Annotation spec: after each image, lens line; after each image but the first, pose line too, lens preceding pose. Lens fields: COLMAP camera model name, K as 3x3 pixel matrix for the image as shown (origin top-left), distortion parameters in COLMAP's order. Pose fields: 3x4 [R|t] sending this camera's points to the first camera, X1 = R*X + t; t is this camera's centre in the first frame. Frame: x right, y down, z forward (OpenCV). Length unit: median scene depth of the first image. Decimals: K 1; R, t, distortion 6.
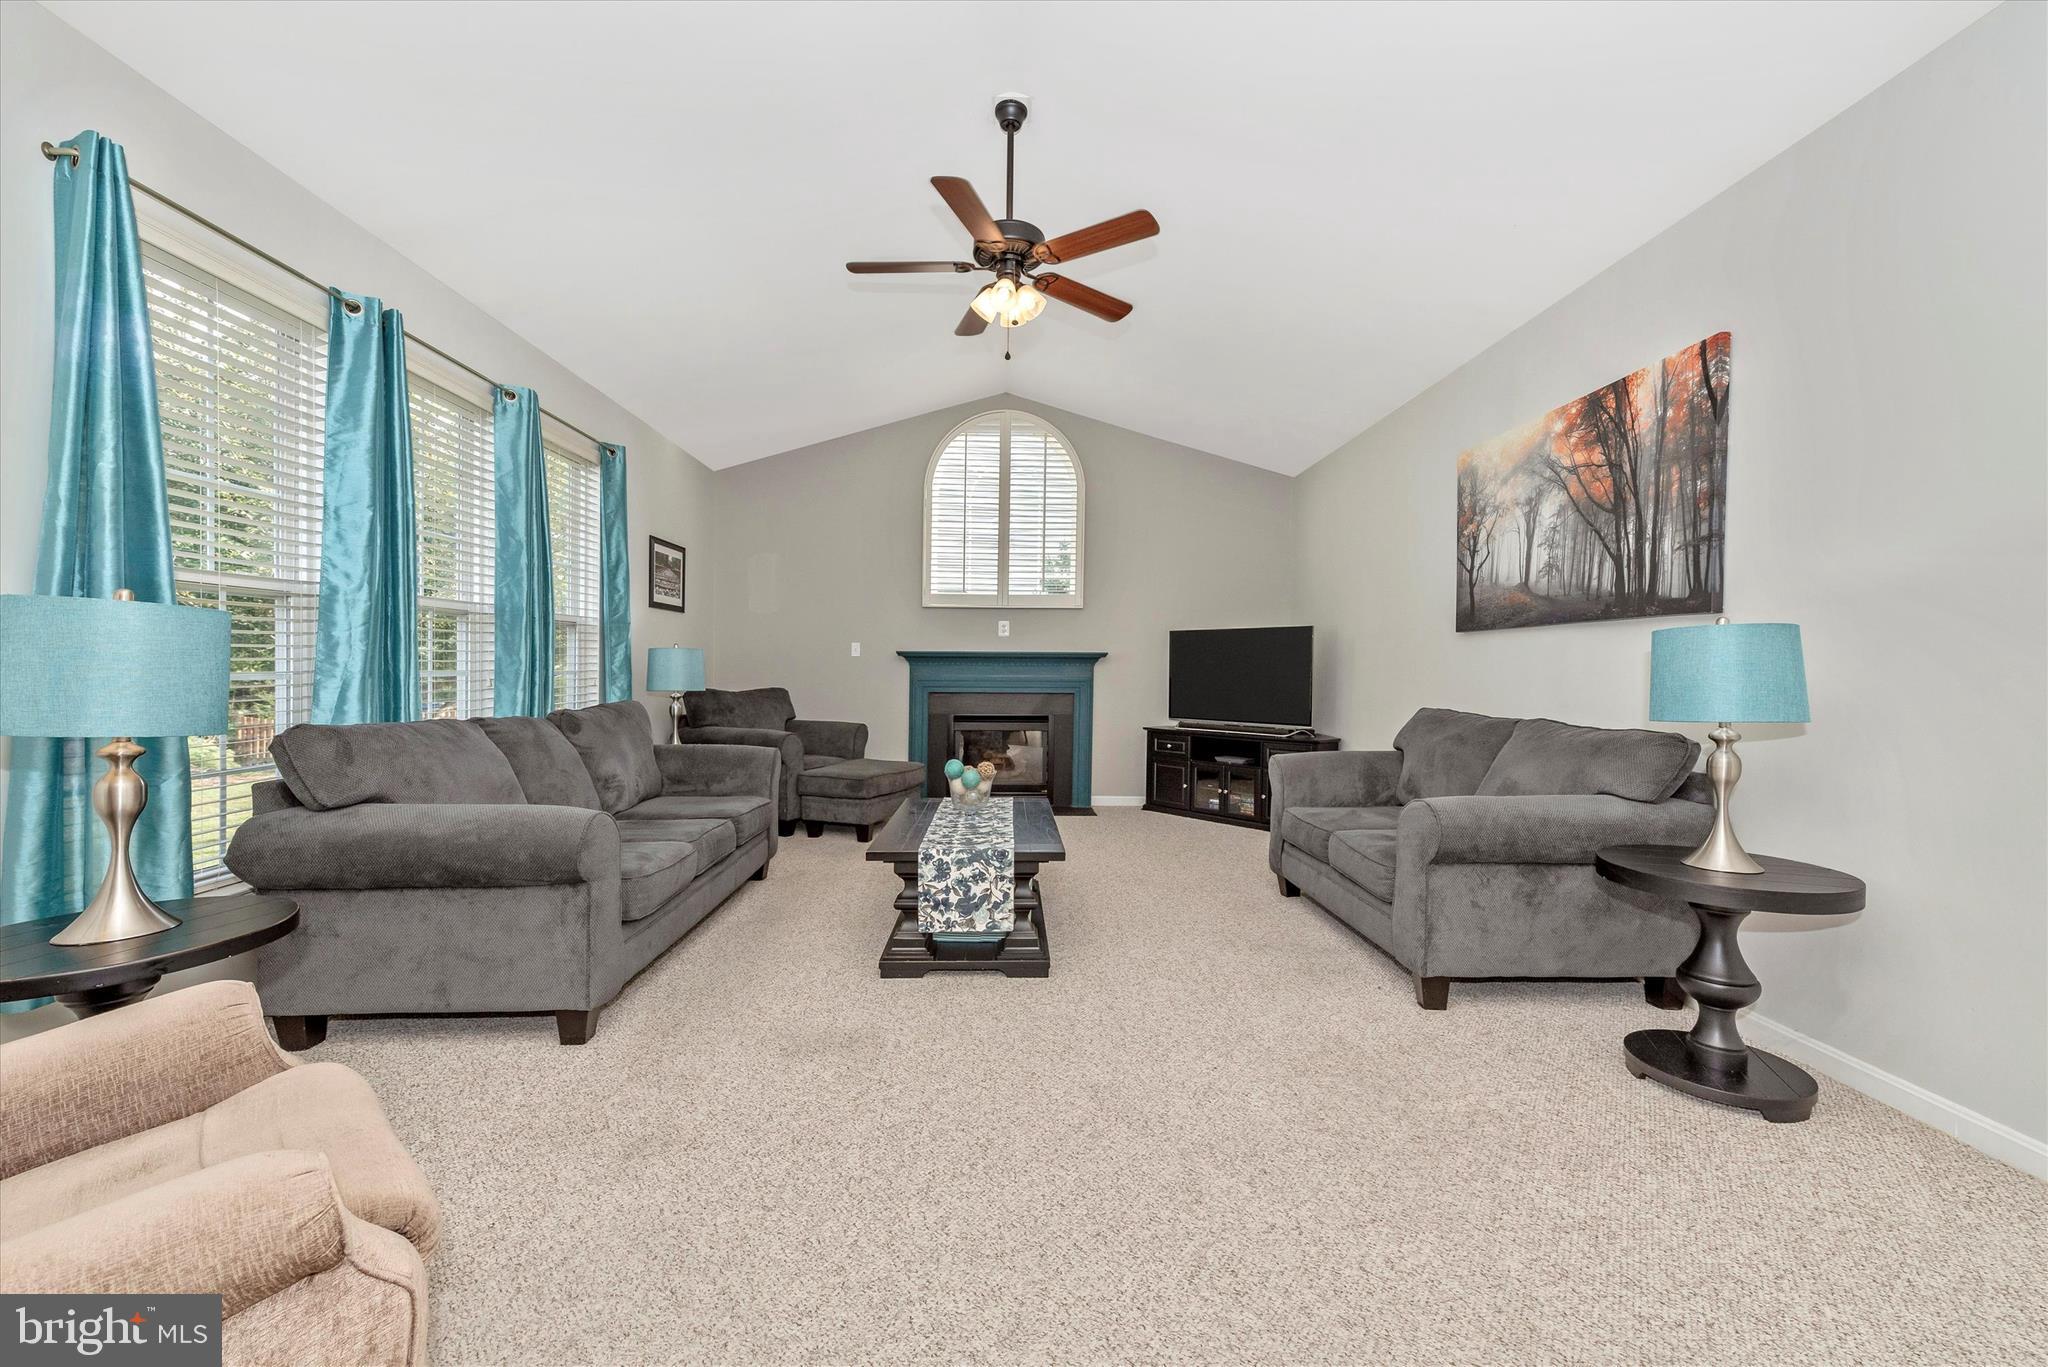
lens RADIAL K [[813.8, 0, 1022.0], [0, 813.8, 661.3], [0, 0, 1]] dist [0.017350, -0.005195]
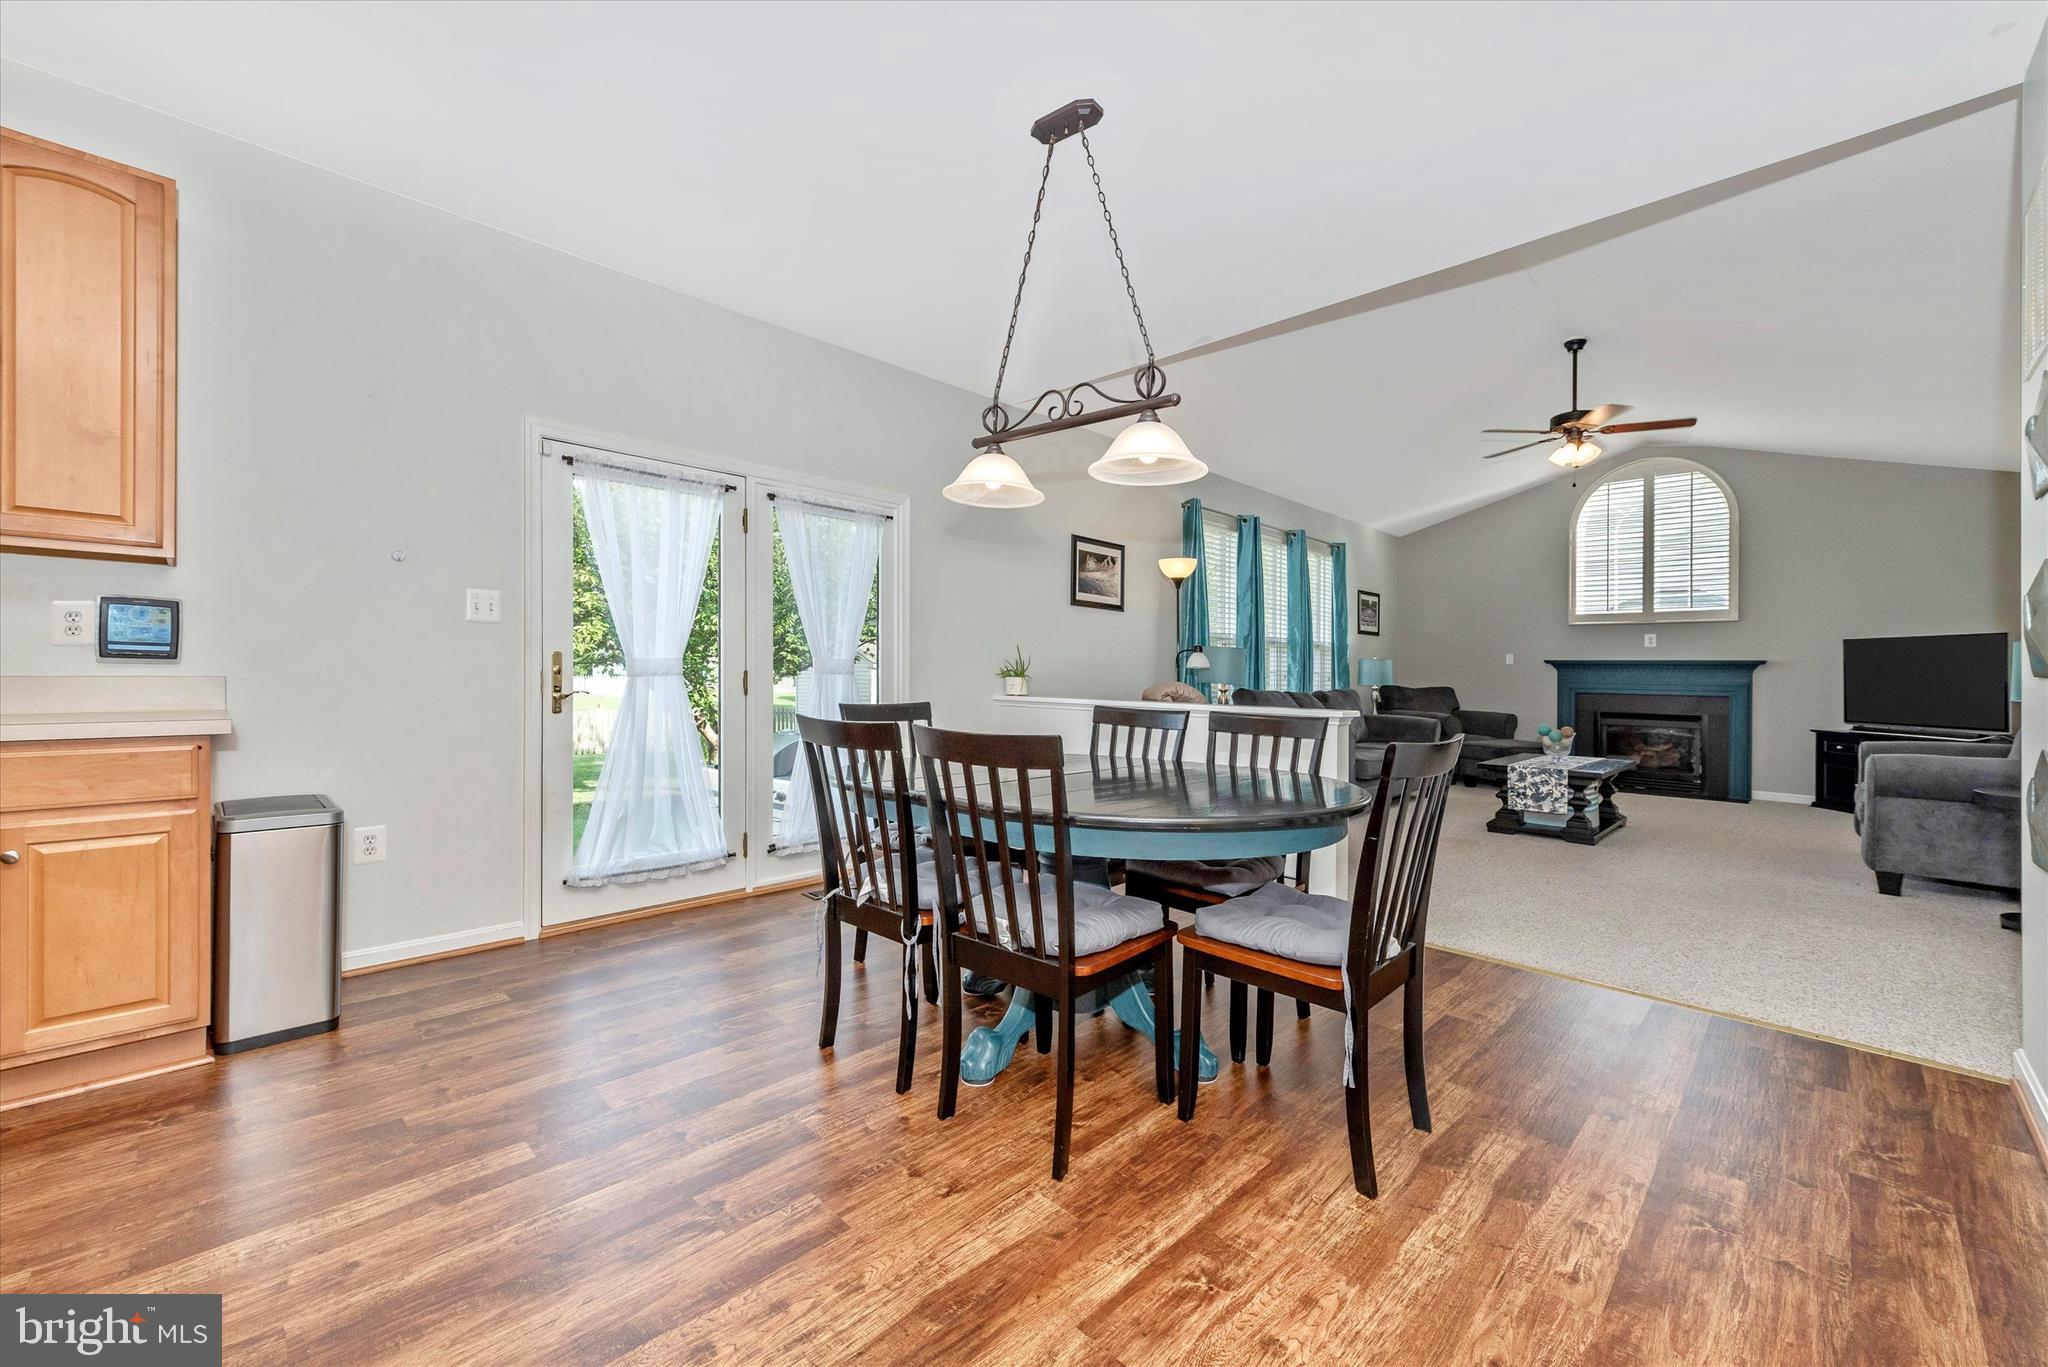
lens RADIAL K [[821.1, 0, 1020.7], [0, 821.1, 660.7], [0, 0, 1]] dist [0.007558, -0.000265]
pose [[0.698773, -0.004241, -0.715331, 0.400871], [-0.005090, 0.999928, -0.010901, 0.014486], [0.715326, 0.011258, 0.698701, -1.019790]]
